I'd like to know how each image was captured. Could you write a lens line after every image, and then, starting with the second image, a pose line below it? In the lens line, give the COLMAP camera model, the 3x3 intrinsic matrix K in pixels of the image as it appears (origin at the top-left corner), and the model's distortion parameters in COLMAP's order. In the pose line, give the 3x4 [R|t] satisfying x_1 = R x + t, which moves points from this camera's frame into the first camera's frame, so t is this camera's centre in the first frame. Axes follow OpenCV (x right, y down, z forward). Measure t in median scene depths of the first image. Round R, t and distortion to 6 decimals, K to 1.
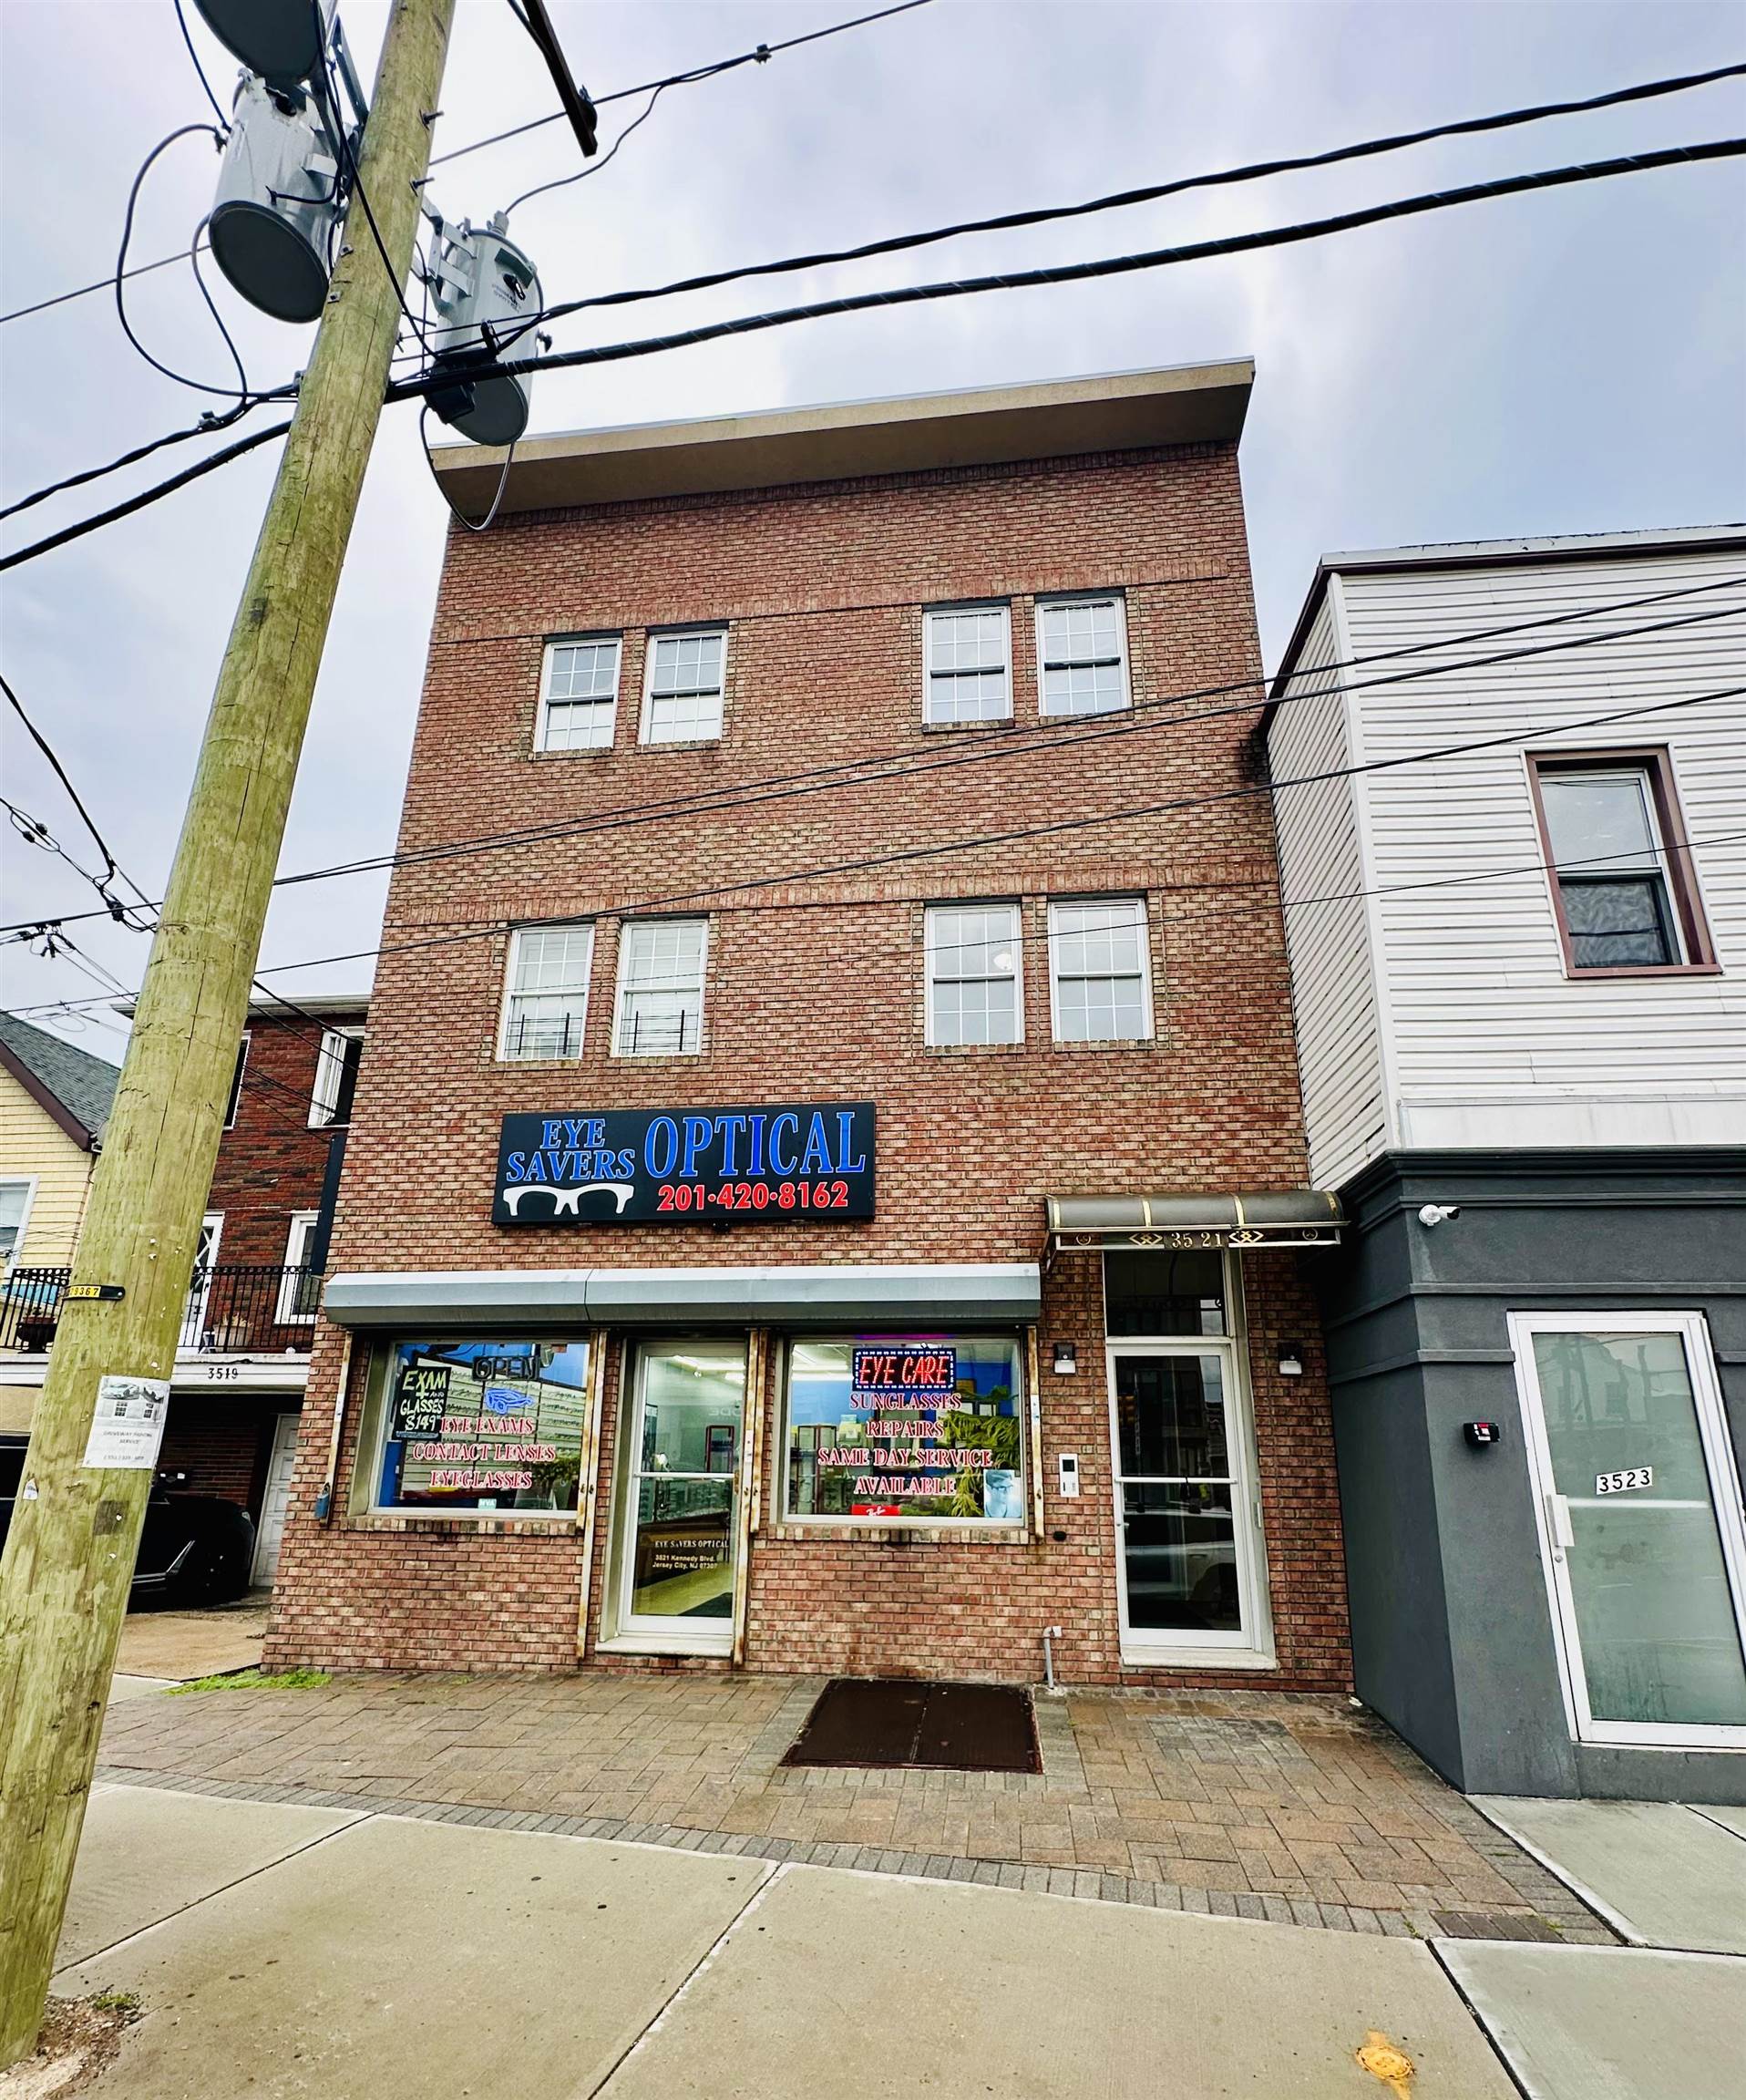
lens RADIAL K [[983.7, 0, 872.6], [0, 983.7, 1209.0], [0, 0, 1]] dist [-0.000796, 0.000203]
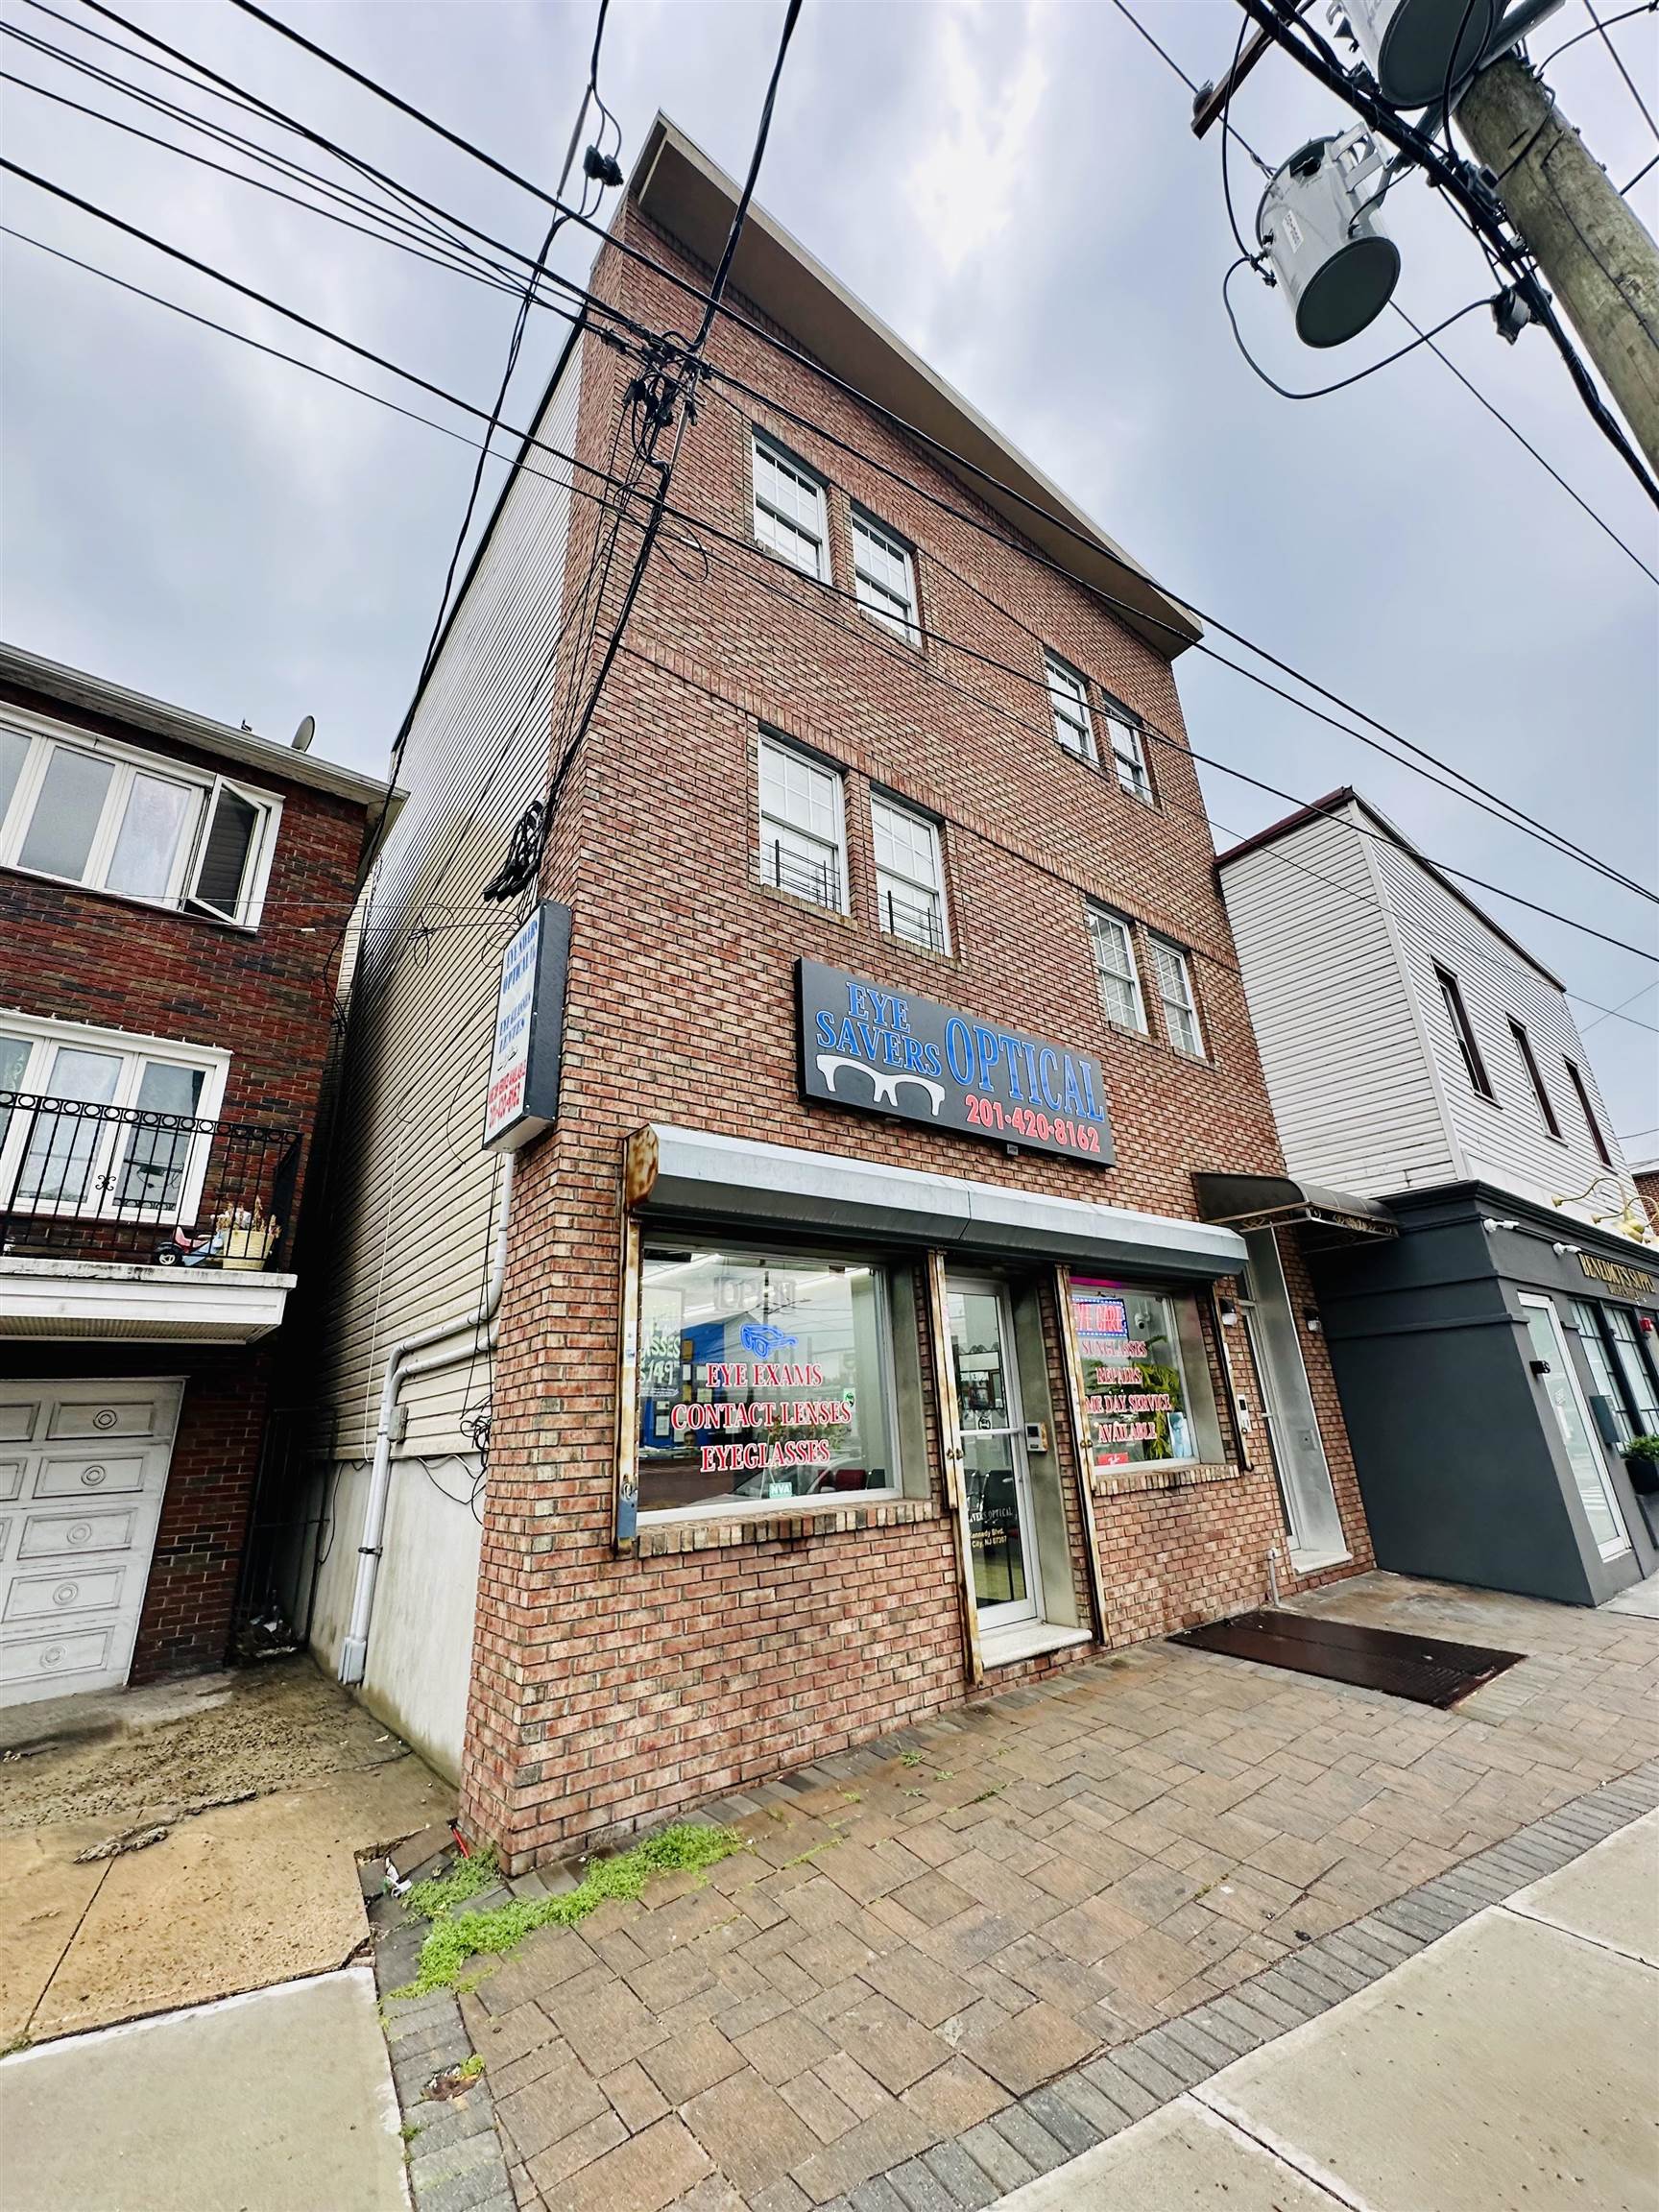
lens RADIAL K [[880.6, 0, 834.6], [0, 880.6, 1117.8], [0, 0, 1]] dist [0.000032, -0.000168]
pose [[0.714031, 0.193207, 0.672927, -0.850500], [-0.121565, 0.980782, -0.152605, 0.135589], [-0.689479, 0.027161, 0.723796, 0.530974]]
